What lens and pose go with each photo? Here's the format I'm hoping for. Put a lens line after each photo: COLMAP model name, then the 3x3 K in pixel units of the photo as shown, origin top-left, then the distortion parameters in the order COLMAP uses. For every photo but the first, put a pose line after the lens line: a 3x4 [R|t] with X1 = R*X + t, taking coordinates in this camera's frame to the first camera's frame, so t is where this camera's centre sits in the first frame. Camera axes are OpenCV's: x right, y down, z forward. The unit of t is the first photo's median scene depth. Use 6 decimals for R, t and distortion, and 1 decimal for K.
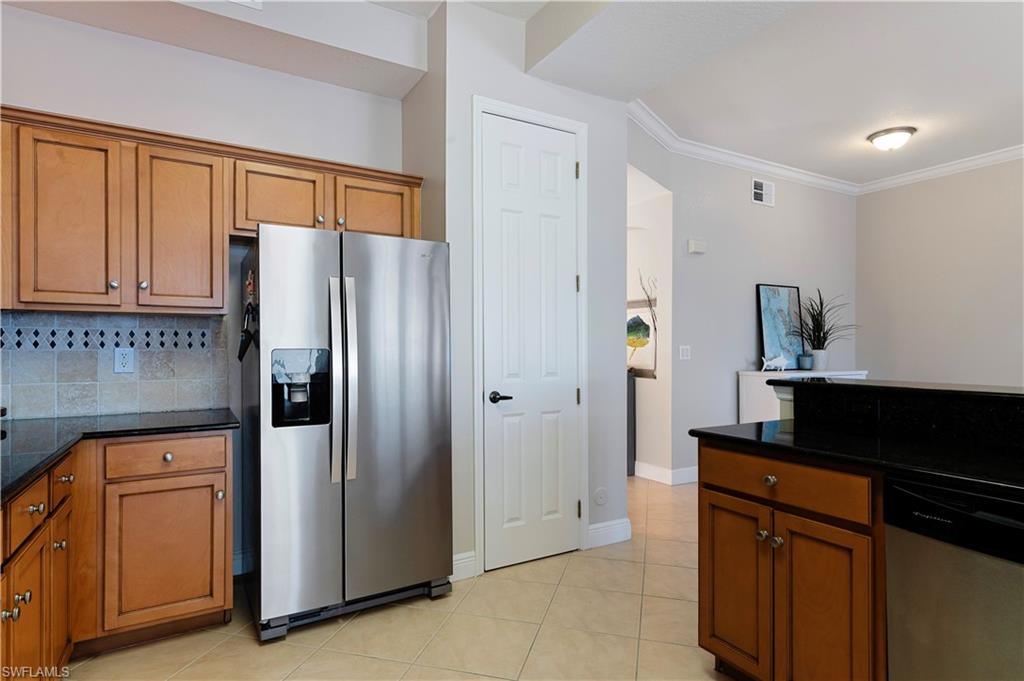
lens RADIAL K [[580.4, 0, 559.2], [0, 580.4, 345.2], [0, 0, 1]] dist [0.008818, 0.000216]
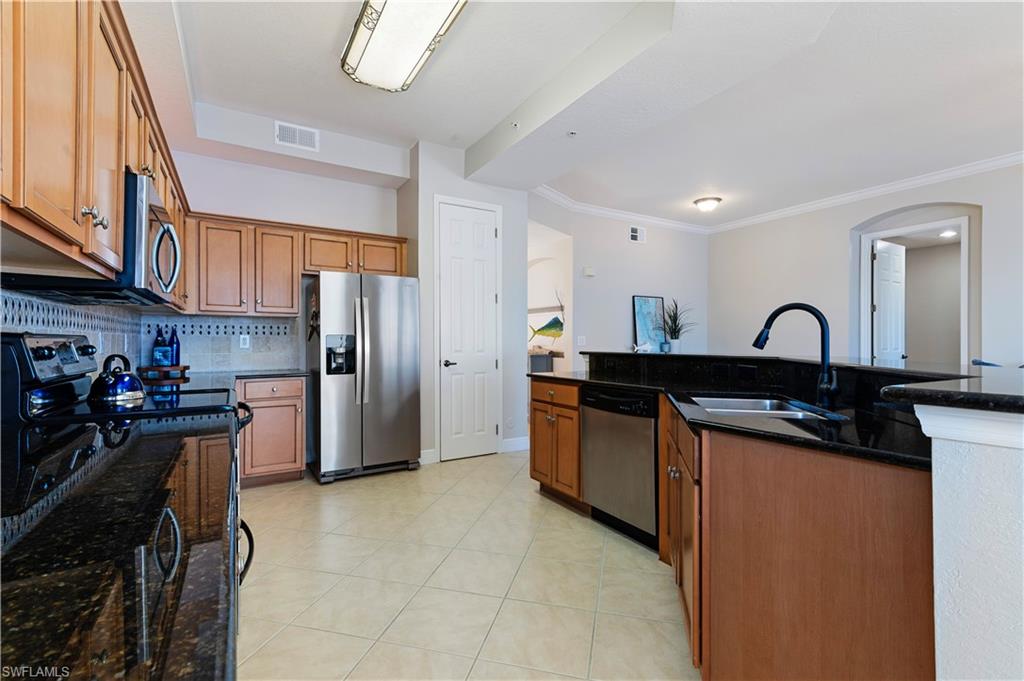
lens RADIAL K [[461.1, 0, 512.0], [0, 461.1, 340.5], [0, 0, 1]] dist [0.011167, -0.000159]
pose [[0.998984, 0.003059, -0.044973, 0.153805], [-0.002877, 0.999987, 0.004112, 0.013463], [0.044985, -0.003978, 0.998980, -0.402182]]
